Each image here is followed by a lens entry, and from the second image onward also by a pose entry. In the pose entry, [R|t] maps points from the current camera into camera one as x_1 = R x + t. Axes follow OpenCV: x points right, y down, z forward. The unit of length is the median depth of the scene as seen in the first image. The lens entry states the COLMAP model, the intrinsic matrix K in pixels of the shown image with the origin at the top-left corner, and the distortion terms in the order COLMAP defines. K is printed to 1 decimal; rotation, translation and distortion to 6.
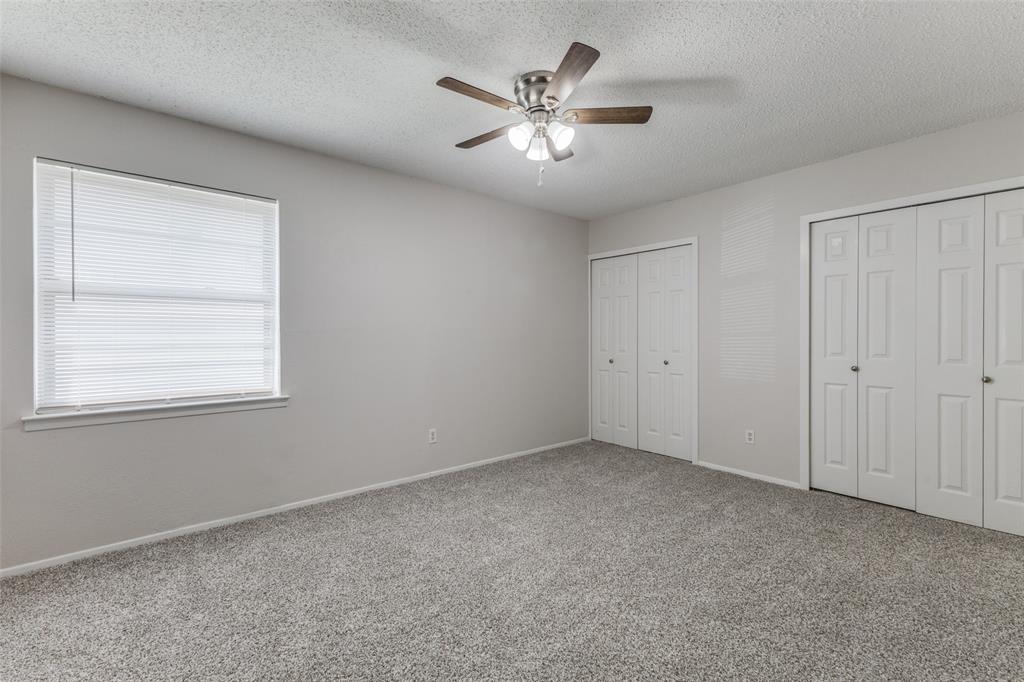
lens RADIAL K [[443.1, 0, 512.0], [0, 443.1, 341.0], [0, 0, 1]] dist [0.009202, -0.000667]
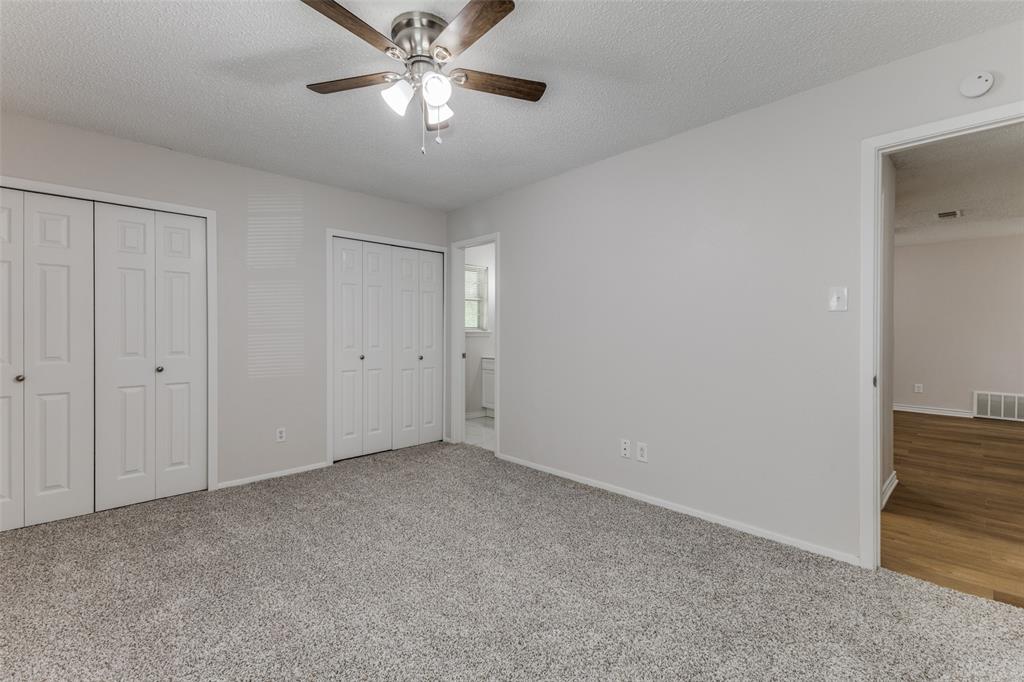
lens RADIAL K [[443.1, 0, 512.0], [0, 443.1, 341.0], [0, 0, 1]] dist [0.009202, -0.000667]
pose [[-0.071968, -0.013959, 0.997309, -0.522474], [0.012734, 0.999808, 0.014913, -0.000973], [-0.997326, 0.013773, -0.071777, 0.604563]]
